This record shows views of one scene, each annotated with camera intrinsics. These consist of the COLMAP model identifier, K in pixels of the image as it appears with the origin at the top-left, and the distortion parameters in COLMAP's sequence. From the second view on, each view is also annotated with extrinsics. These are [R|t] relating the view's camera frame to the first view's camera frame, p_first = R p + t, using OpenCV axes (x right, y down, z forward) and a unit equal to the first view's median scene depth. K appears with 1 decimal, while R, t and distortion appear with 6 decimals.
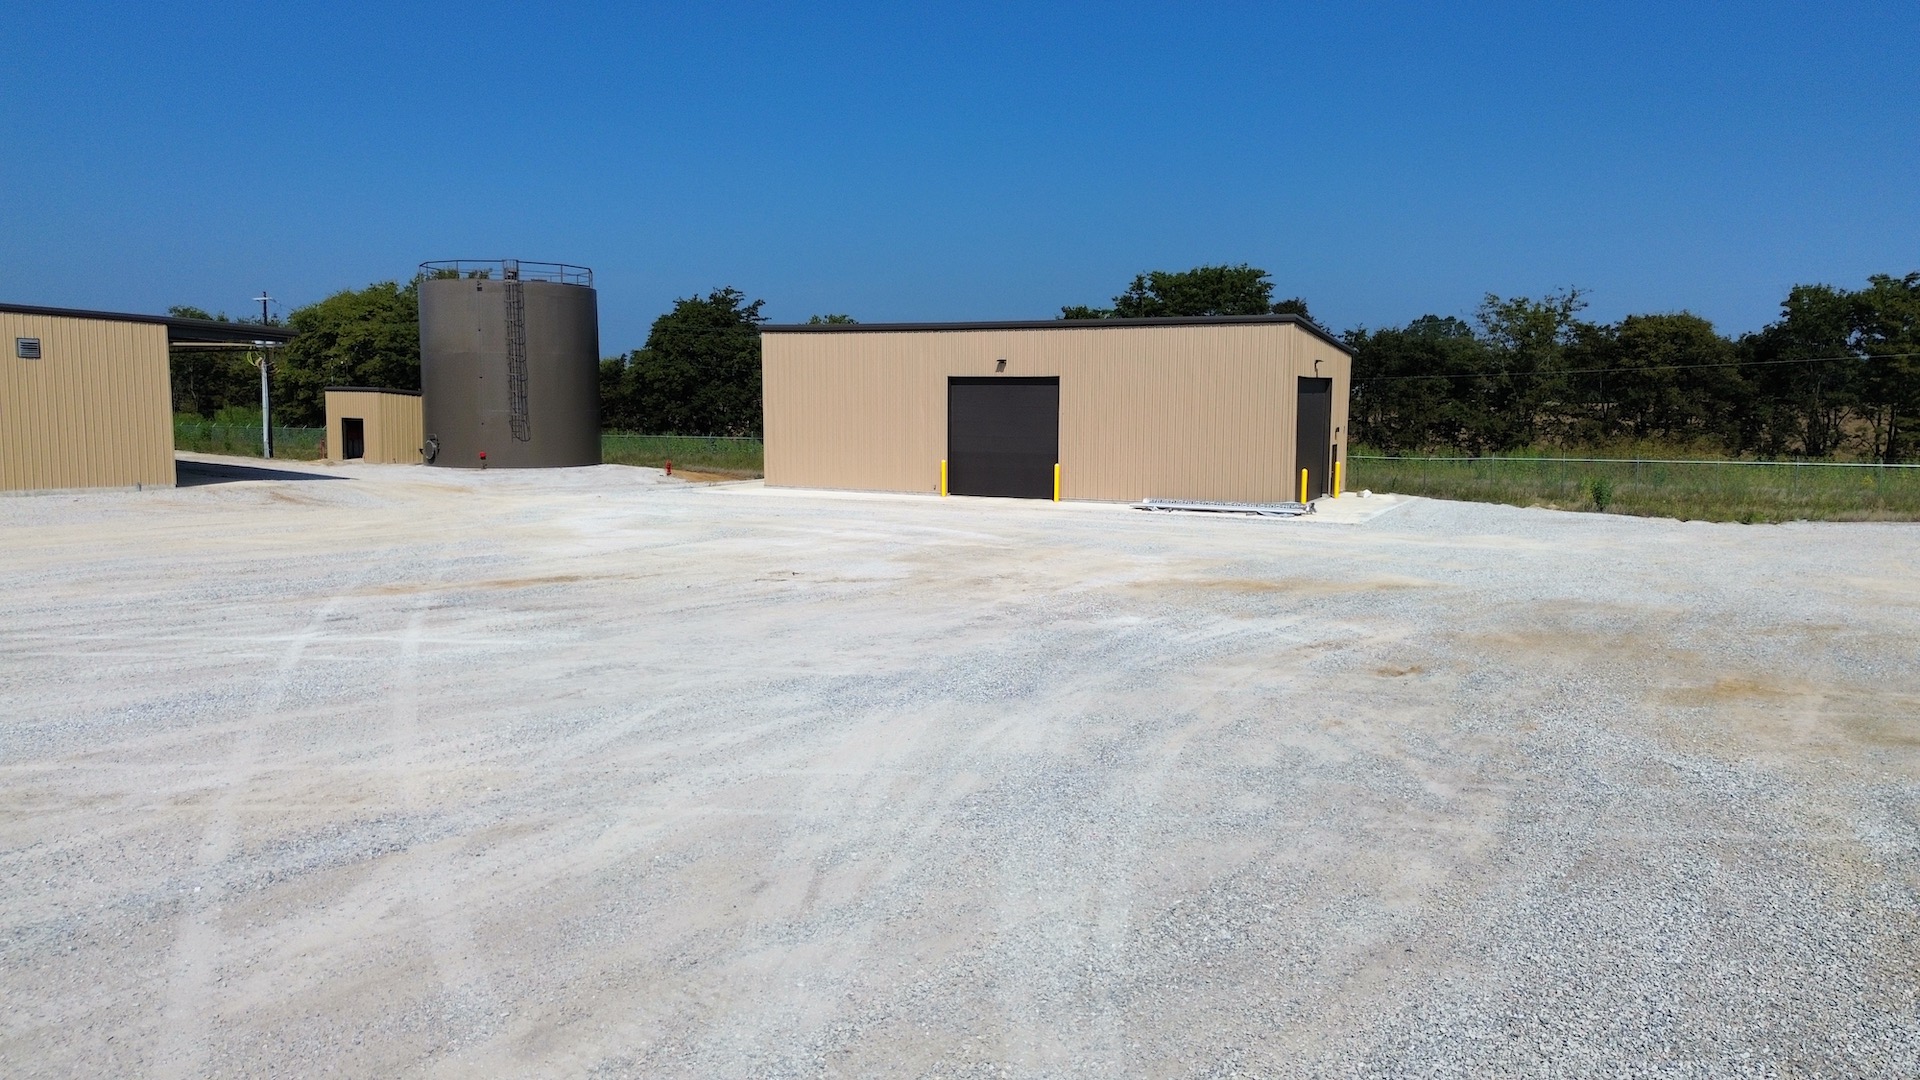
lens RADIAL K [[1354.8, 0, 960.0], [0, 1354.8, 540.0], [0, 0, 1]] dist [0.069866, -0.072696]
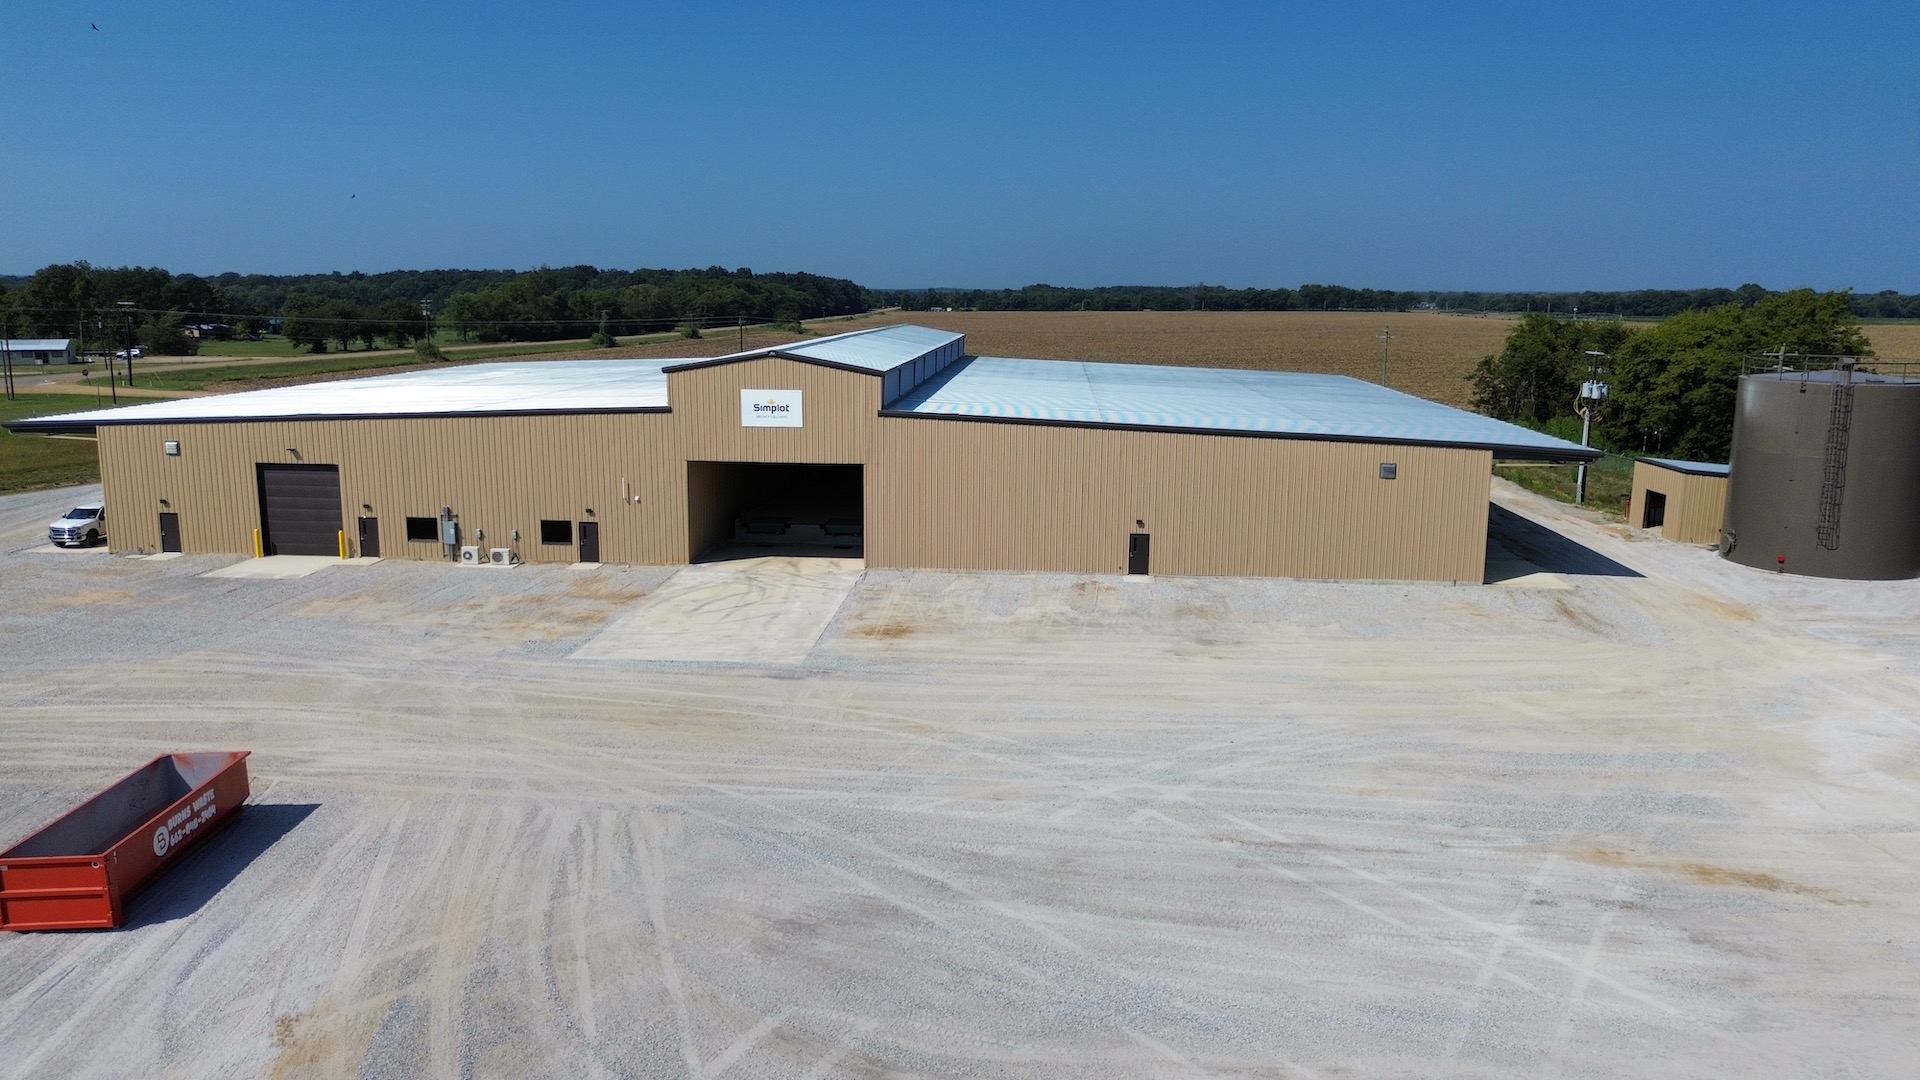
lens RADIAL K [[1362.3, 0, 956.3], [0, 1362.3, 532.6], [0, 0, 1]] dist [0.048623, -0.049718]
pose [[0.612460, 0.136477, -0.778631, 0.052142], [-0.090534, 0.990613, 0.102420, -0.125963], [0.785300, 0.007764, 0.619067, -0.069875]]
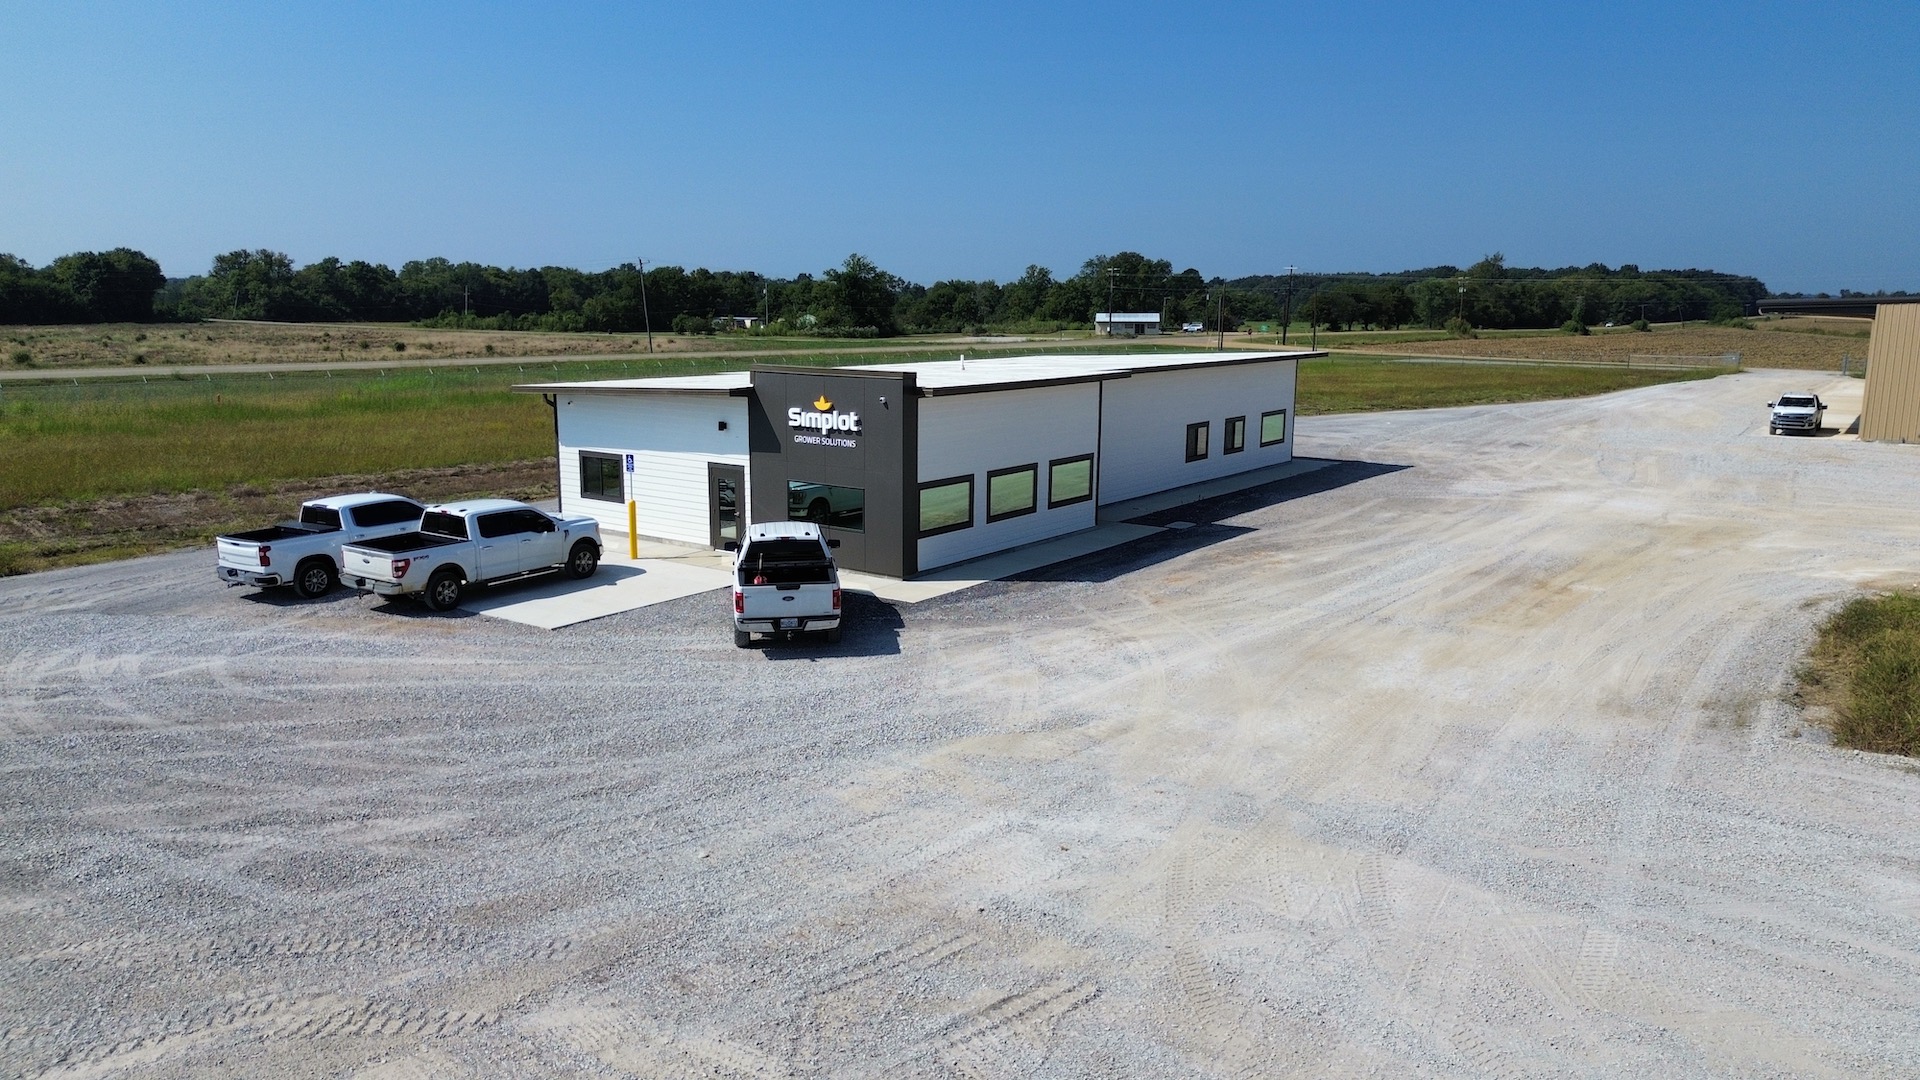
lens RADIAL K [[1354.8, 0, 960.0], [0, 1354.8, 540.0], [0, 0, 1]] dist [0.069866, -0.072696]
pose [[0.115974, 0.169748, -0.978640, -0.240218], [-0.116664, 0.980796, 0.156297, 0.035846], [0.986377, 0.096046, 0.133550, -0.662020]]
